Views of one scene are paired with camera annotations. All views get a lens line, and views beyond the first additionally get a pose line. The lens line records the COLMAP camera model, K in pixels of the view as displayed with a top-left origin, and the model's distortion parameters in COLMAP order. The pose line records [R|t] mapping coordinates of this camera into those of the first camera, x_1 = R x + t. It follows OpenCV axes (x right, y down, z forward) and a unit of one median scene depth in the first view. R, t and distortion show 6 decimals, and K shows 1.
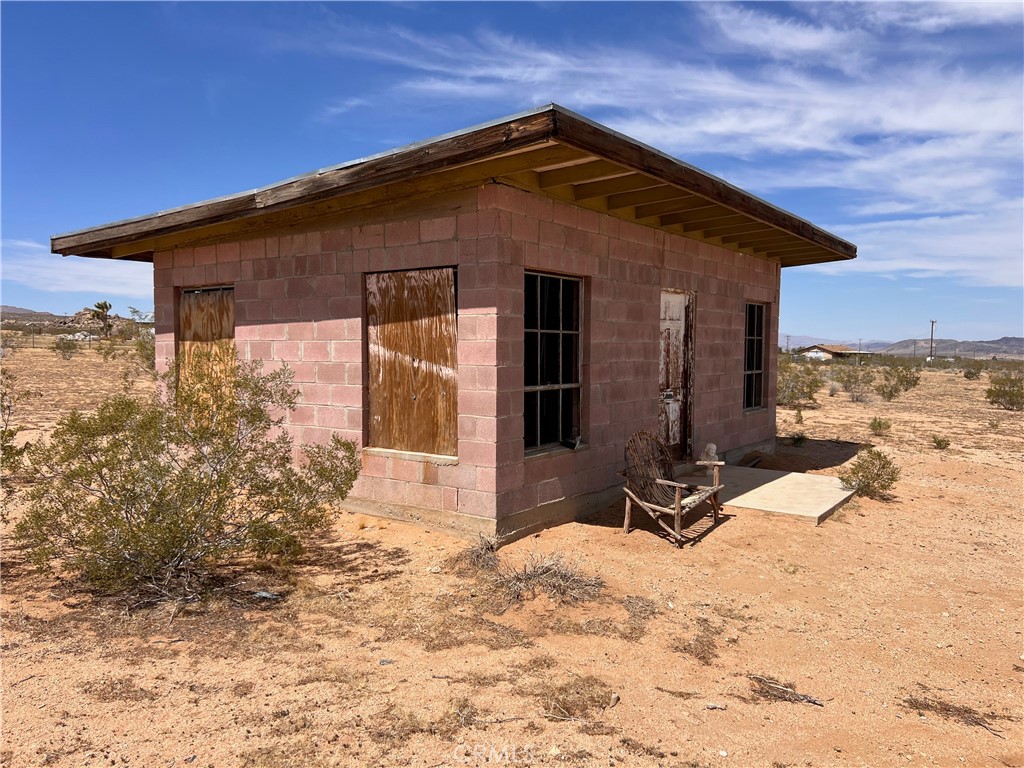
lens RADIAL K [[771.9, 0, 508.4], [0, 771.9, 390.0], [0, 0, 1]] dist [0.047996, -0.010107]
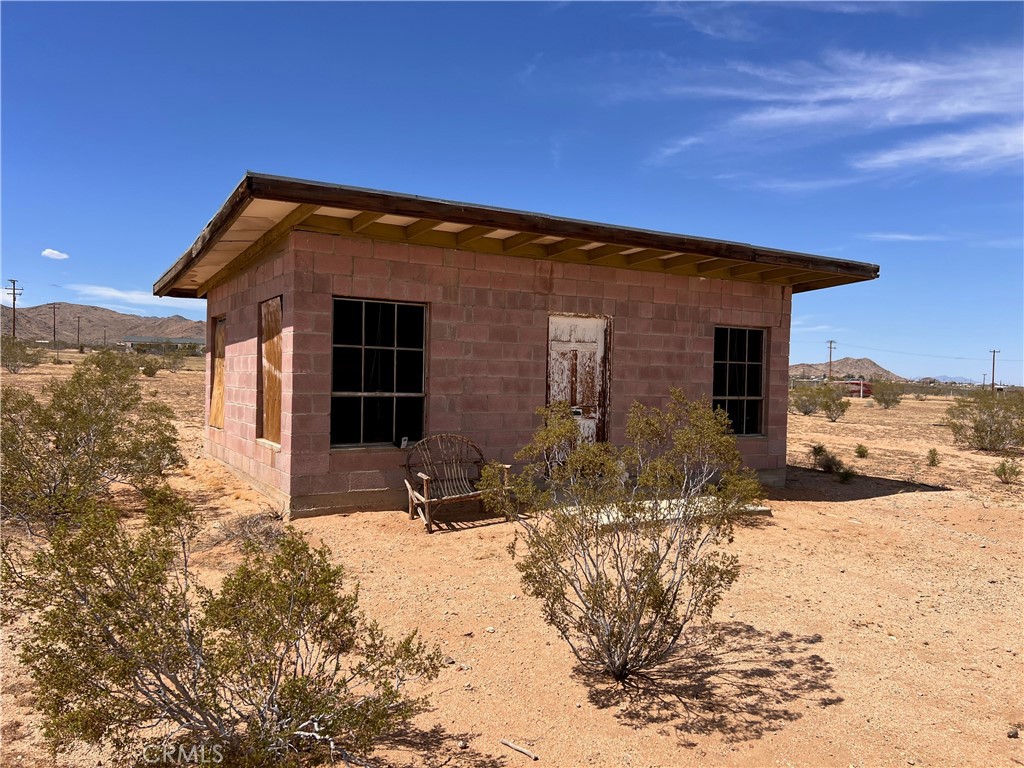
lens RADIAL K [[771.9, 0, 515.8], [0, 771.9, 385.2], [0, 0, 1]] dist [0.047996, -0.010107]
pose [[0.921188, 0.018940, -0.388656, 0.664693], [-0.039789, 0.998164, -0.045665, 0.026285], [0.387078, 0.057530, 0.920251, -0.019576]]
